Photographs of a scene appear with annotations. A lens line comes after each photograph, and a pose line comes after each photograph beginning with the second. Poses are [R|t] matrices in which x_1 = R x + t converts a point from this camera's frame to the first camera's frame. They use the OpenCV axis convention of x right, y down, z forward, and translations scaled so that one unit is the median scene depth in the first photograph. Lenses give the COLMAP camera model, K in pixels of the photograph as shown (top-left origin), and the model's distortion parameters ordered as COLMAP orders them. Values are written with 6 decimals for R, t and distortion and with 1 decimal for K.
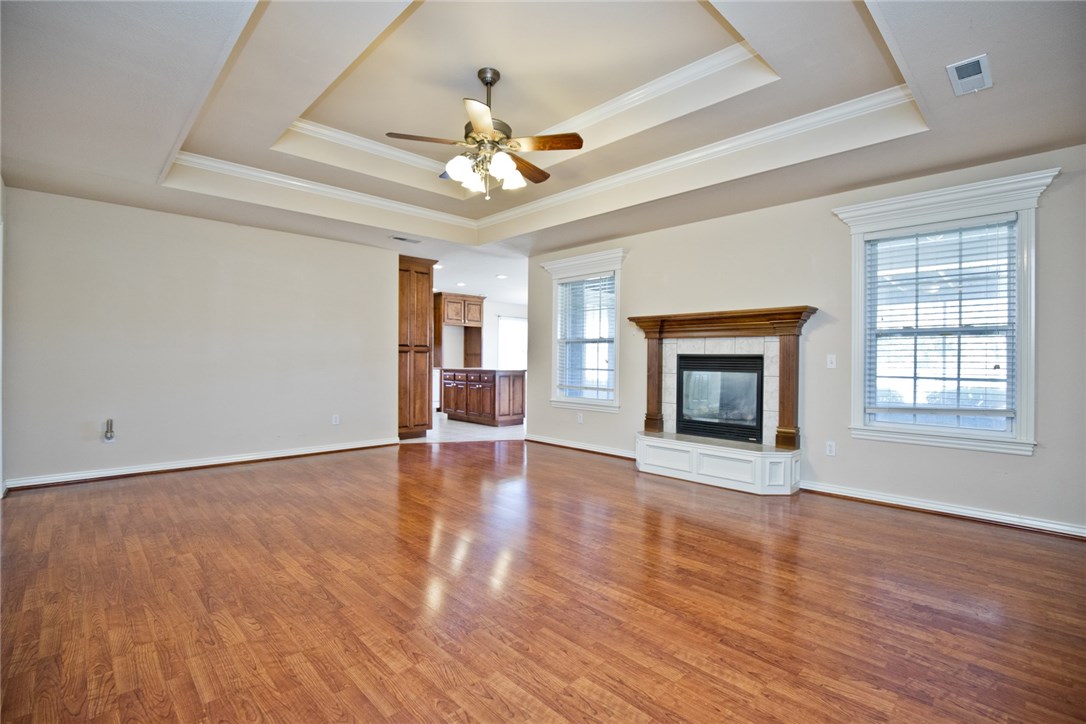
lens RADIAL K [[498.8, 0, 549.4], [0, 498.8, 356.8], [0, 0, 1]] dist [-0.030690, 0.007116]
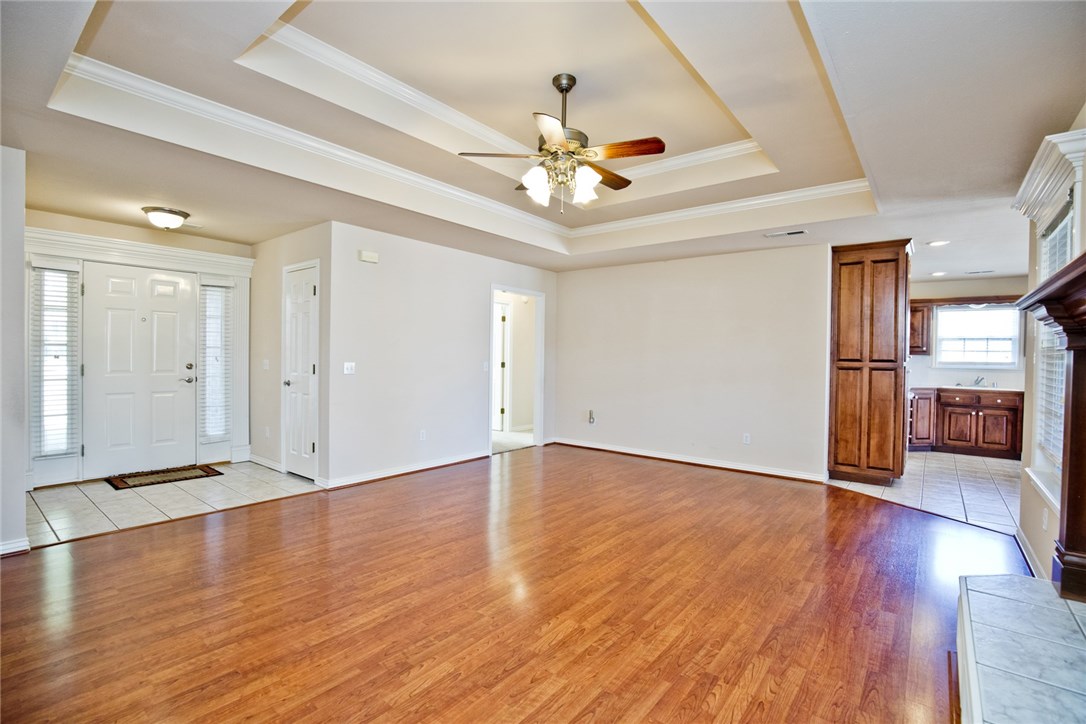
lens RADIAL K [[498.8, 0, 542.5], [0, 498.8, 358.5], [0, 0, 1]] dist [-0.030690, 0.007116]
pose [[0.122600, -0.000397, -0.992456, 0.628517], [-0.009566, 0.999953, -0.001582, -0.029936], [0.992410, 0.009688, 0.122590, 0.662348]]
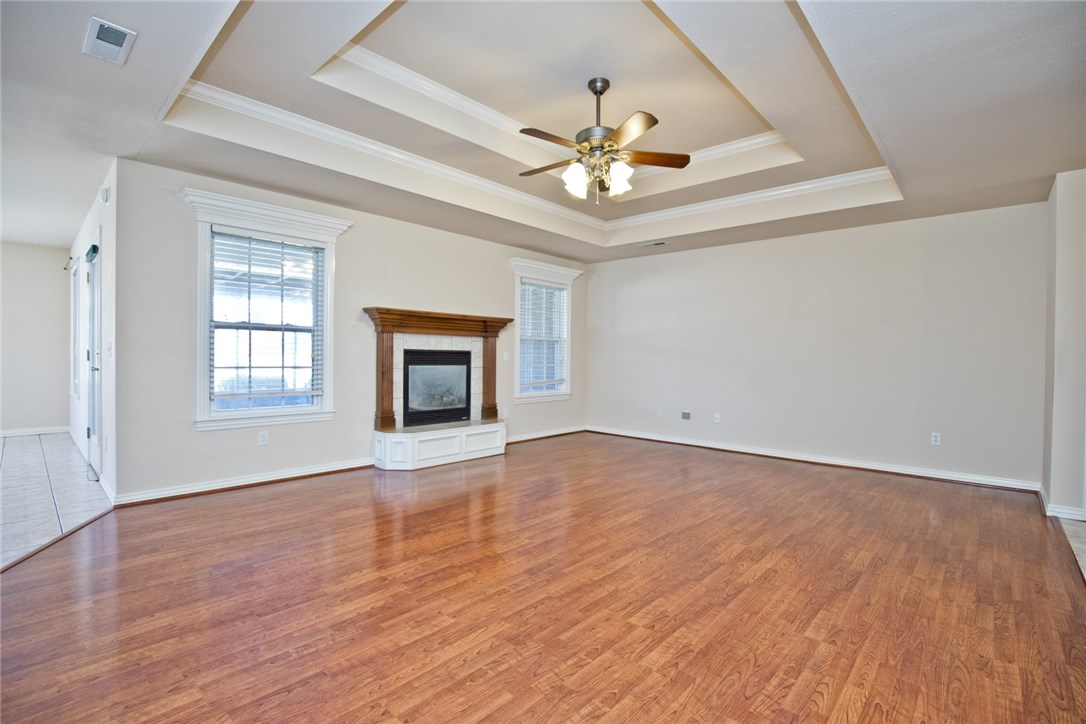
lens RADIAL K [[498.8, 0, 546.4], [0, 498.8, 366.1], [0, 0, 1]] dist [-0.030690, 0.007116]
pose [[-0.057823, -0.029742, 0.997884, -0.898423], [-0.017057, 0.999440, 0.028800, -0.006096], [-0.998181, -0.015356, -0.058298, 0.903124]]
